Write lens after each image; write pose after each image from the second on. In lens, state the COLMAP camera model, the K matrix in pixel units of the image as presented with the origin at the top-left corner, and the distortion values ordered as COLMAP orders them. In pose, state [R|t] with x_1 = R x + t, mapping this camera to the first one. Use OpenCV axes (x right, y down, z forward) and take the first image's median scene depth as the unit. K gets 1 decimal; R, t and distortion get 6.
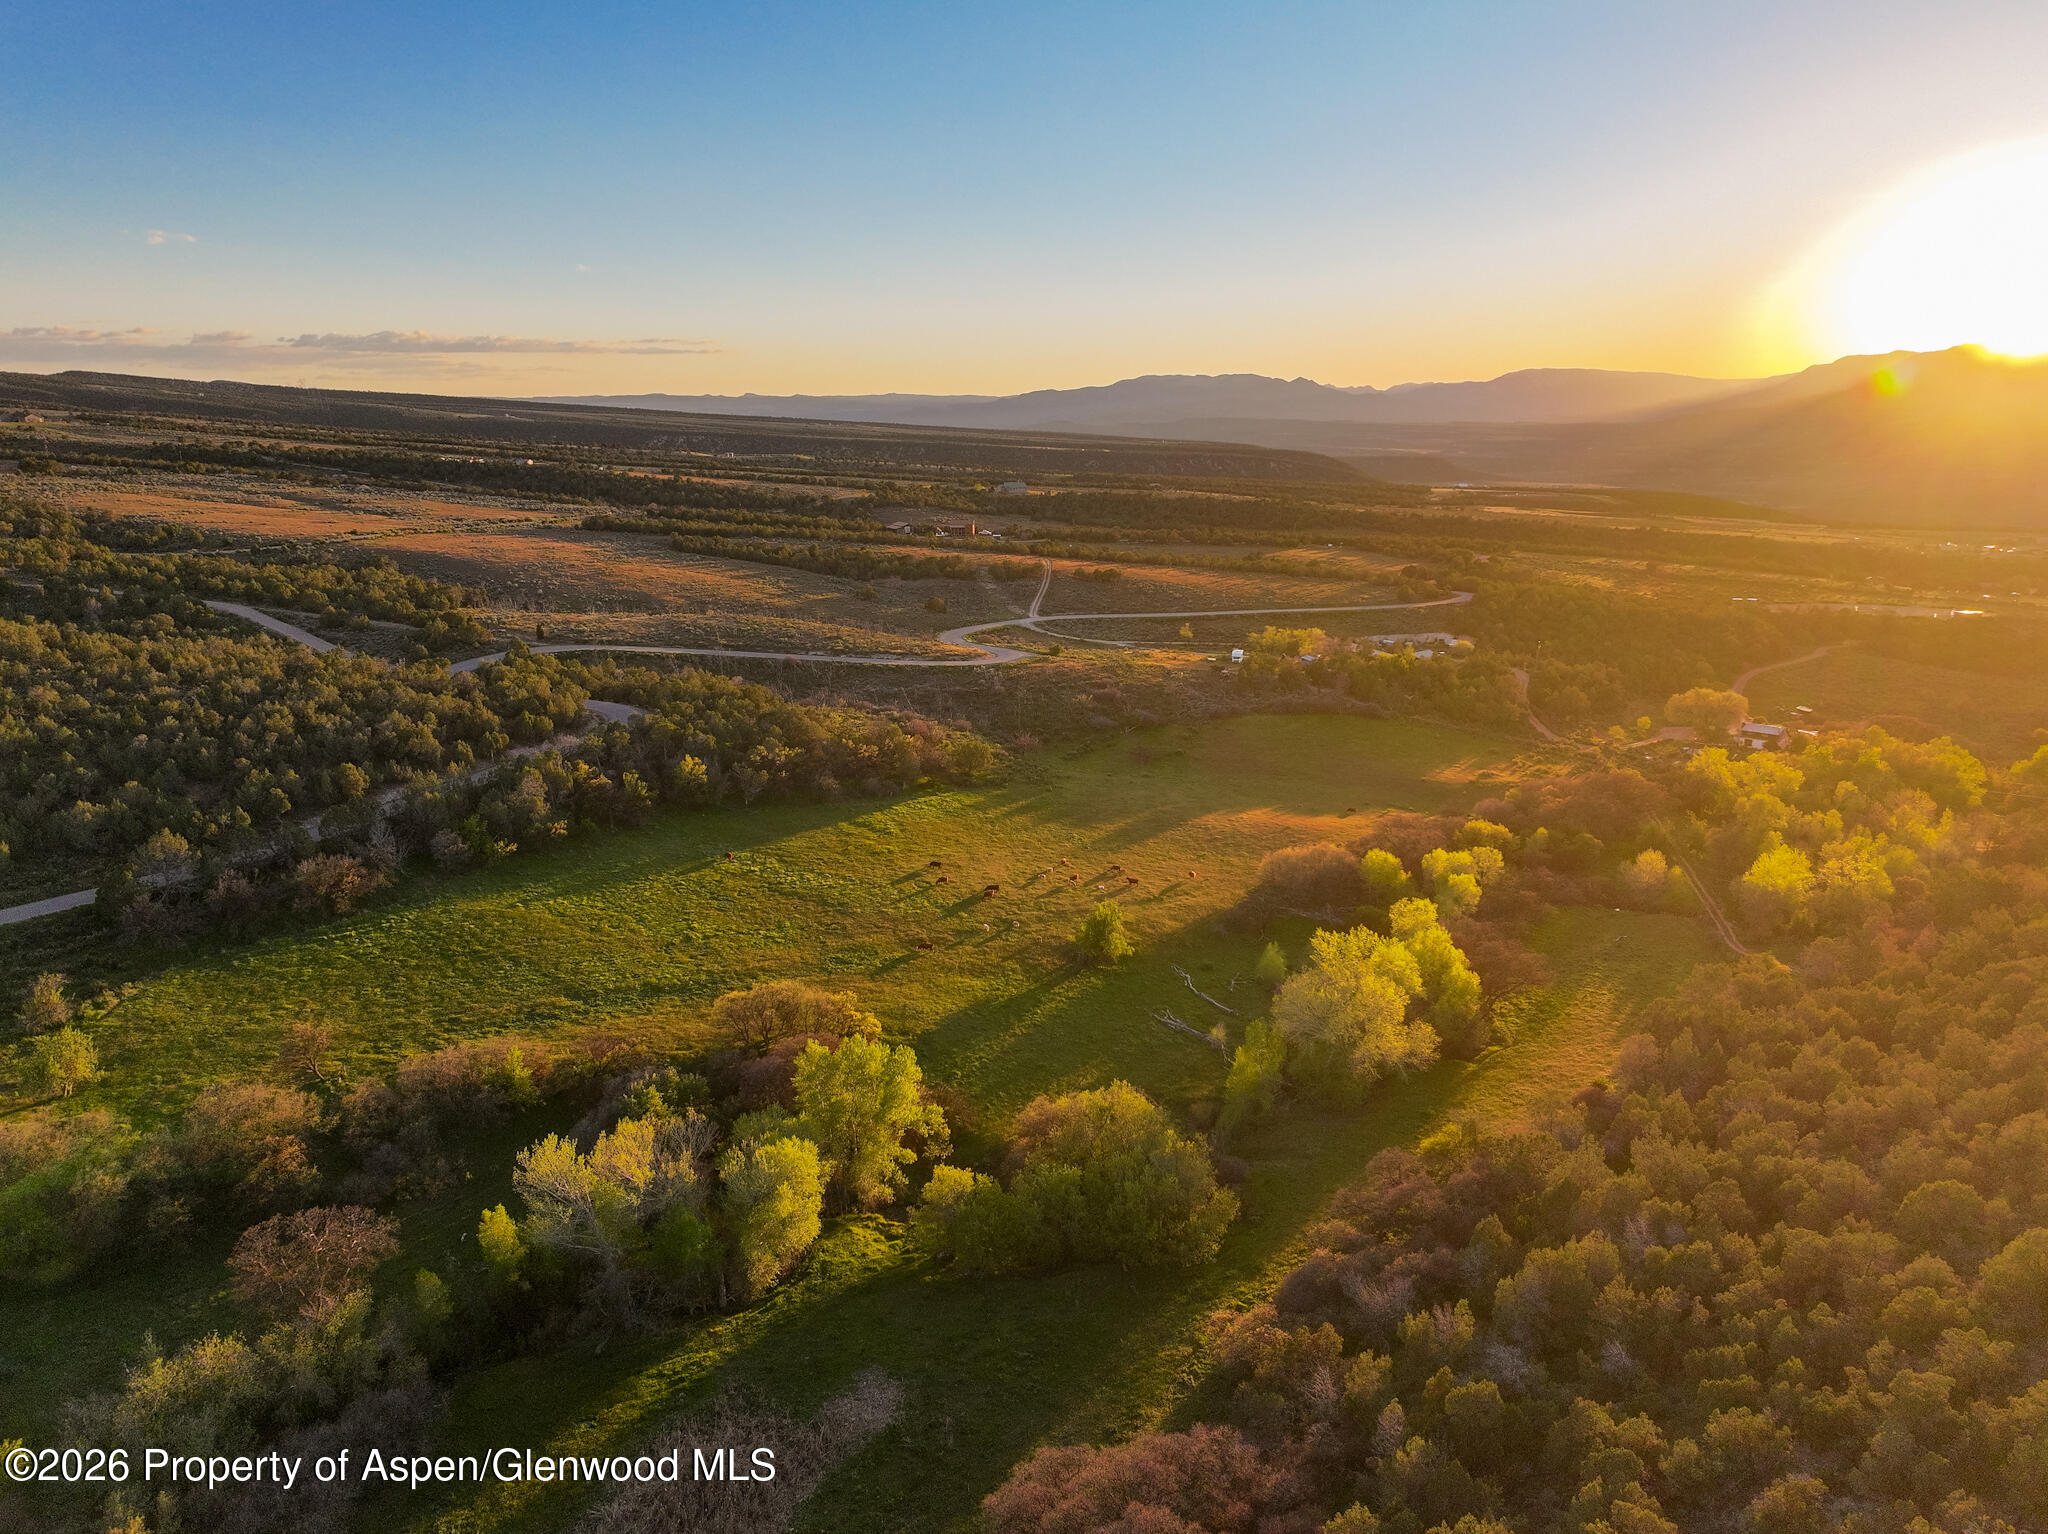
lens RADIAL K [[1436.4, 0, 1020.9], [0, 1436.4, 761.5], [0, 0, 1]] dist [0.008026, 0.008716]
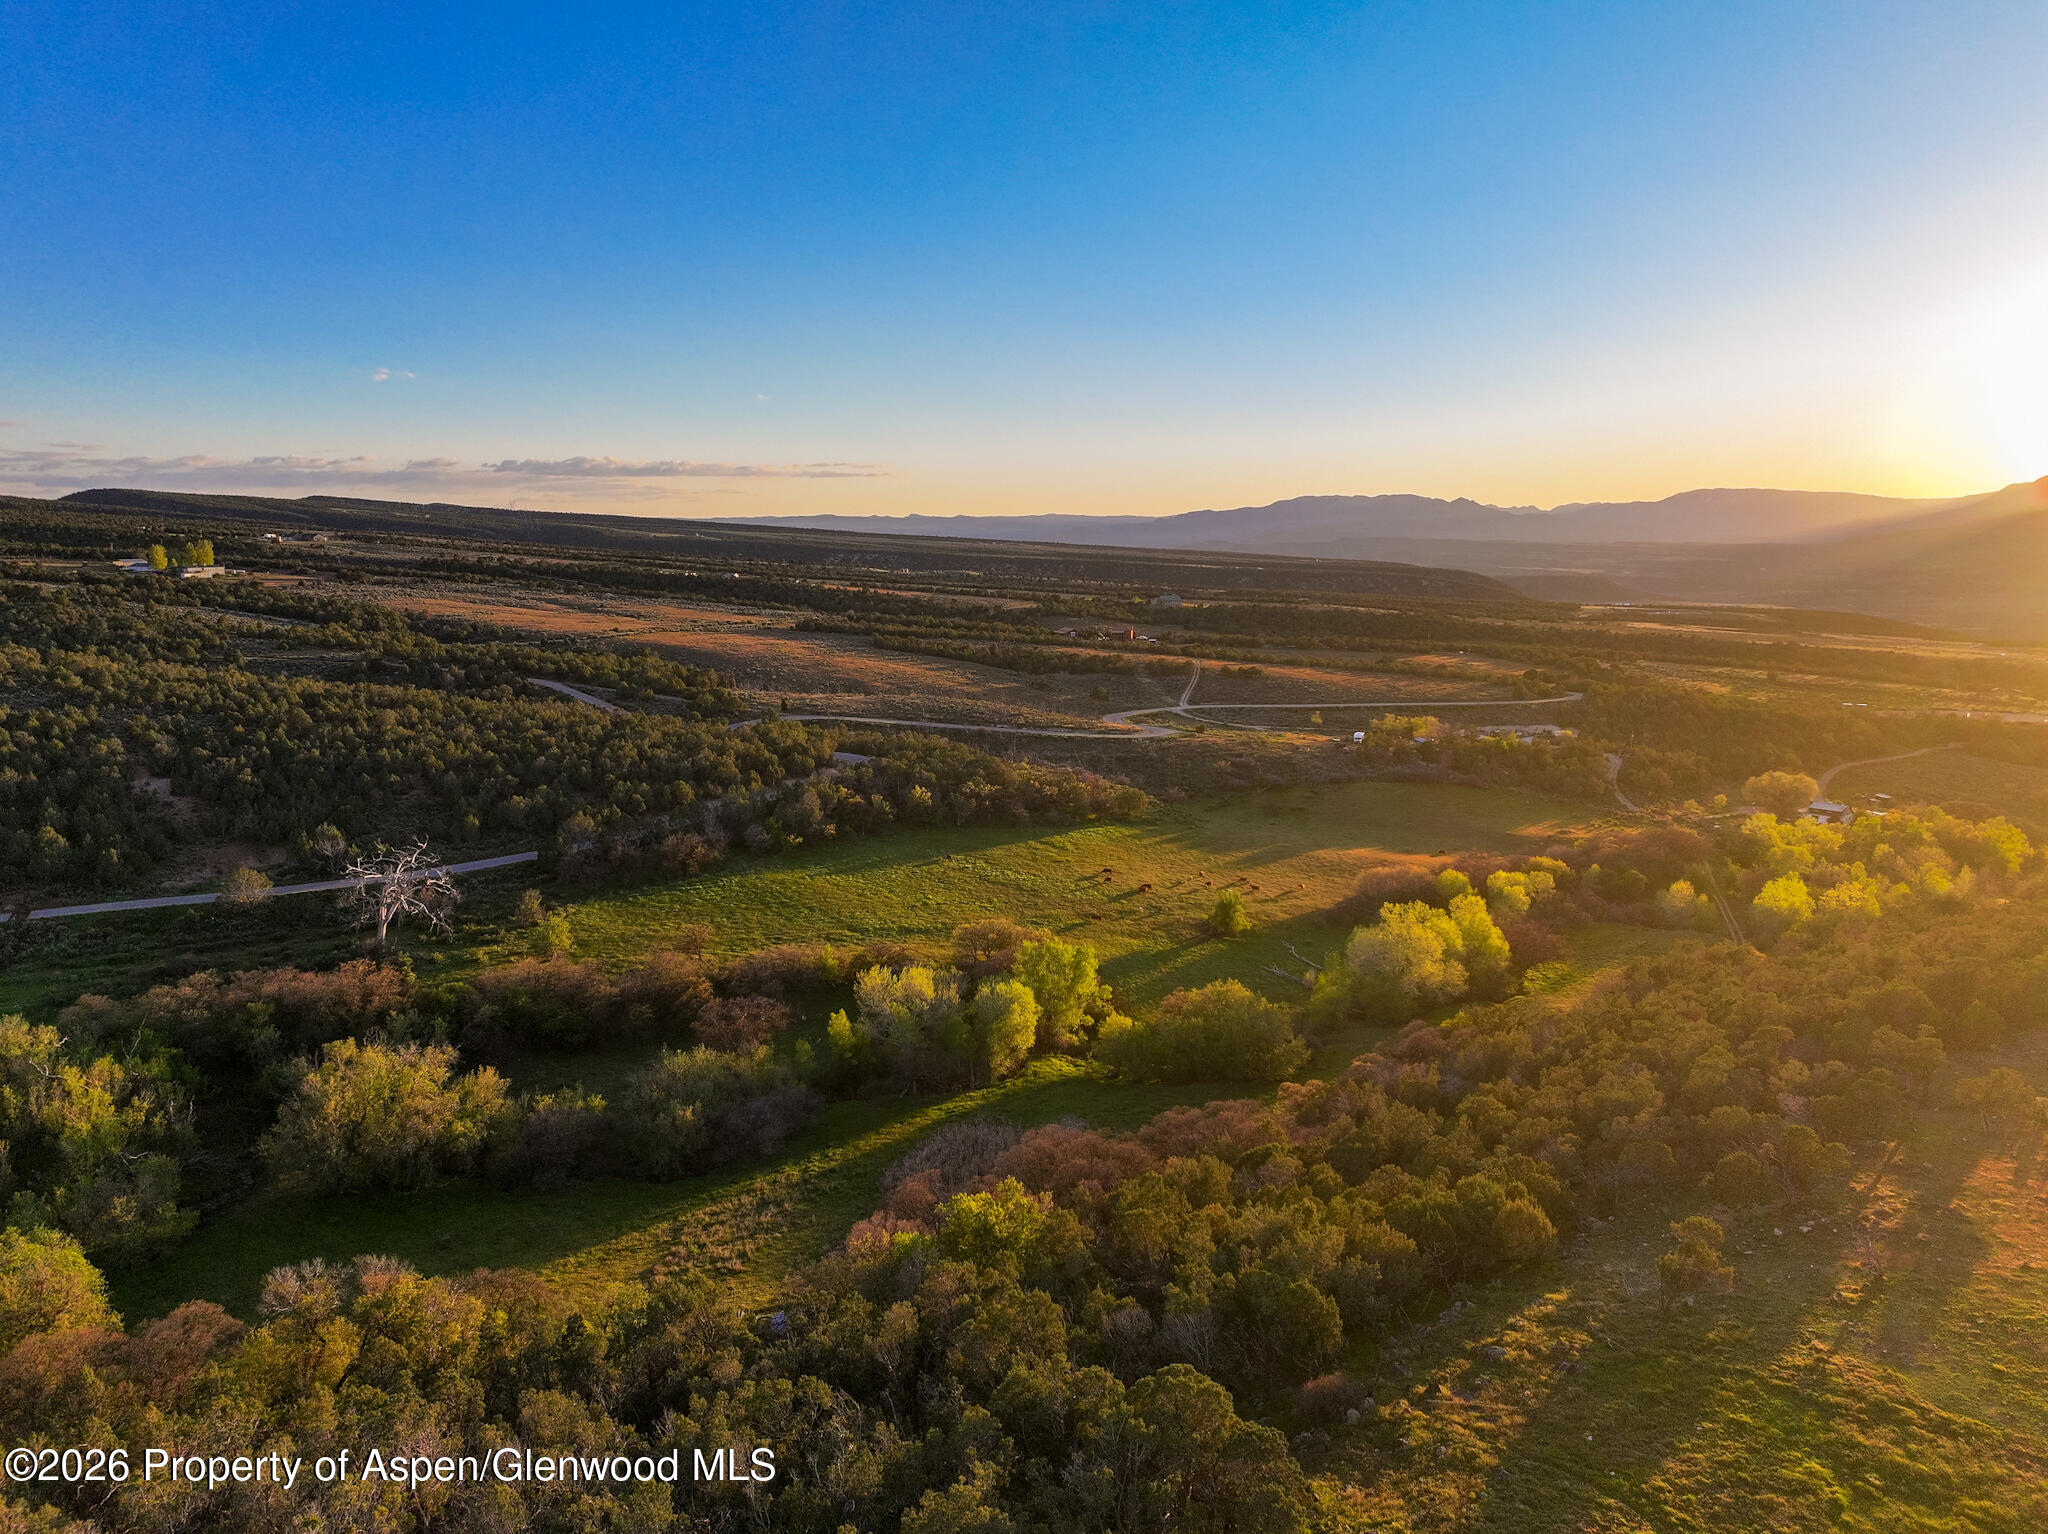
lens RADIAL K [[1436.4, 0, 1020.1], [0, 1436.4, 767.7], [0, 0, 1]] dist [0.008026, 0.008716]
pose [[0.994187, 0.018153, -0.106128, 0.001983], [-0.026139, 0.996890, -0.074348, 0.050420], [0.104449, 0.076690, 0.991569, -0.204270]]
